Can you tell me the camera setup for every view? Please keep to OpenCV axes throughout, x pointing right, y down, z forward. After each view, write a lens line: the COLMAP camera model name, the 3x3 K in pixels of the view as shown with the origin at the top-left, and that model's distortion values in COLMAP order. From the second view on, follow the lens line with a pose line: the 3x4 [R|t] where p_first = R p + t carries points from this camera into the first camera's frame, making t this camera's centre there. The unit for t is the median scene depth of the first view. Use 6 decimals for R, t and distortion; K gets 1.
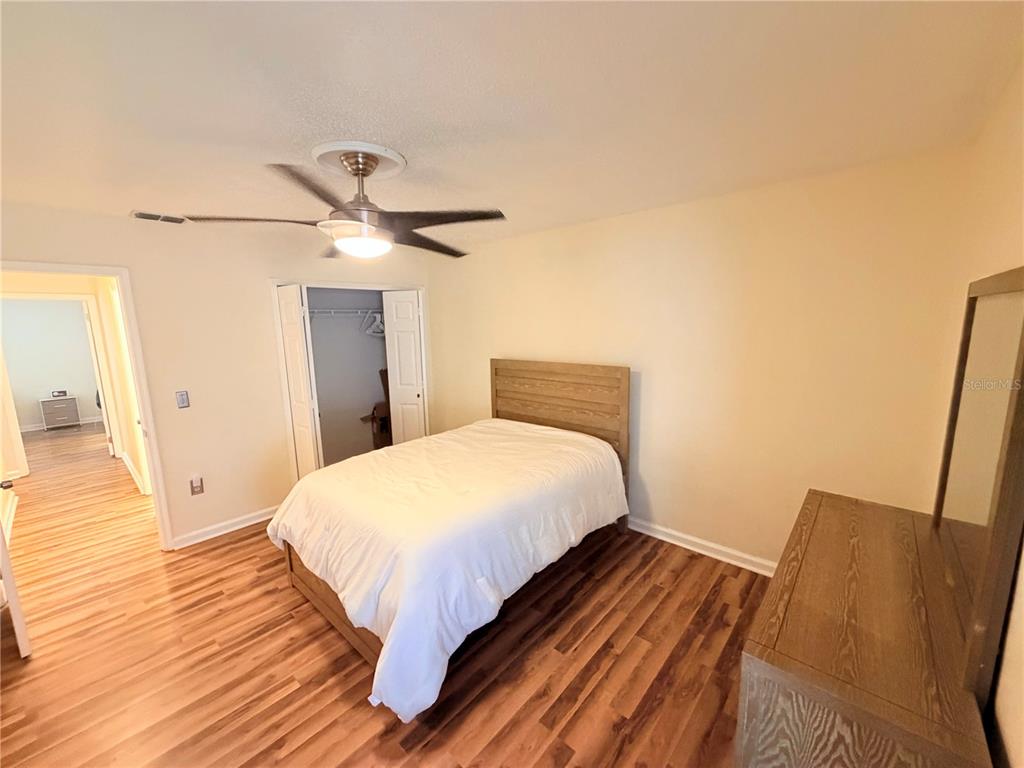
lens RADIAL K [[408.4, 0, 505.1], [0, 408.4, 383.8], [0, 0, 1]] dist [0.000597, -0.000401]
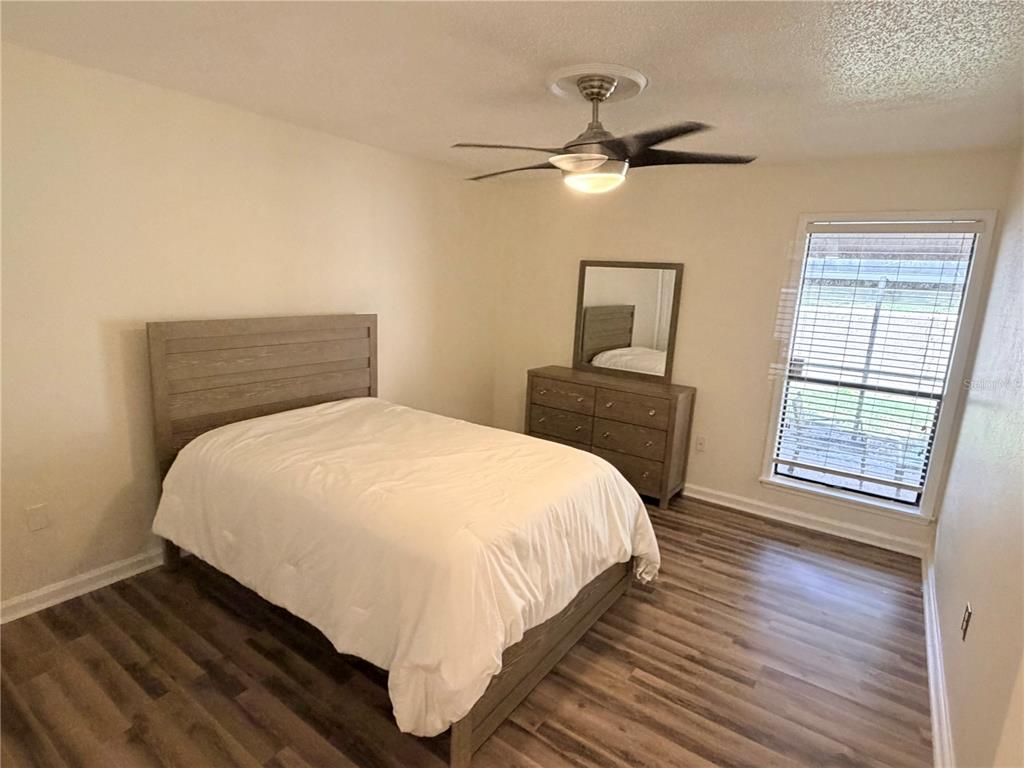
lens RADIAL K [[538.9, 0, 507.0], [0, 538.9, 383.7], [0, 0, 1]] dist [-0.003071, 0.000071]
pose [[-0.110616, -0.181675, 0.977117, -1.379312], [0.113483, 0.974412, 0.194019, -0.127757], [-0.987363, 0.132348, -0.087169, 1.181790]]
